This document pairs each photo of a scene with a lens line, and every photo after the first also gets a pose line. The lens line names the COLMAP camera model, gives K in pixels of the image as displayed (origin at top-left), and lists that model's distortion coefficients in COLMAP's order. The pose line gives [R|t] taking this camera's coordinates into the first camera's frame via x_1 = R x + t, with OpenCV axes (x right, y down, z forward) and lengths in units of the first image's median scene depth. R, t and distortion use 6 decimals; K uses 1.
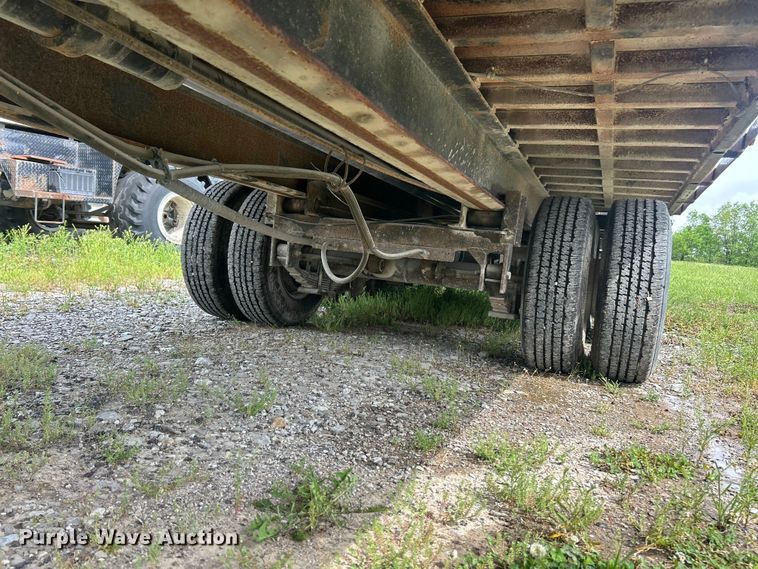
lens RADIAL K [[578.5, 0, 373.7], [0, 578.5, 287.8], [0, 0, 1]] dist [0.047994, -0.049508]
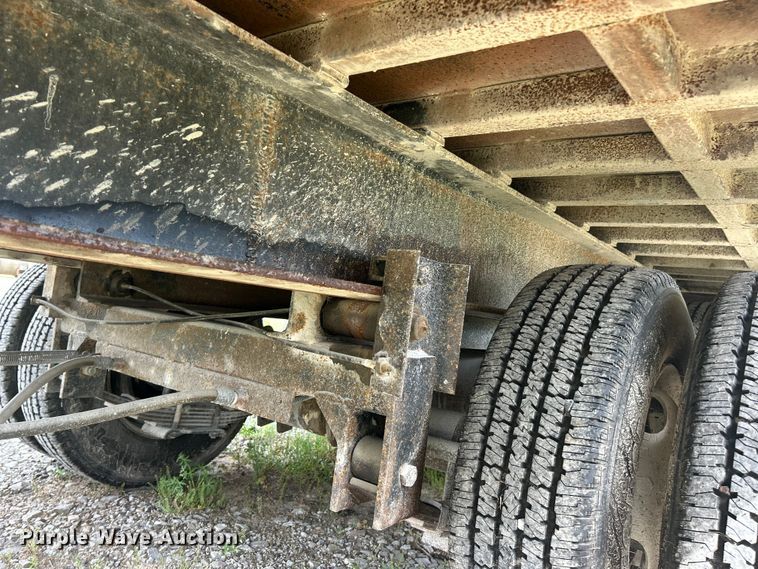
lens RADIAL K [[578.5, 0, 383.2], [0, 578.5, 280.6], [0, 0, 1]] dist [0.047994, -0.049508]
pose [[0.968018, 0.003791, -0.250853, 0.318598], [-0.036313, 0.991474, -0.125144, -0.100200], [0.248240, 0.130251, 0.959902, 0.635876]]
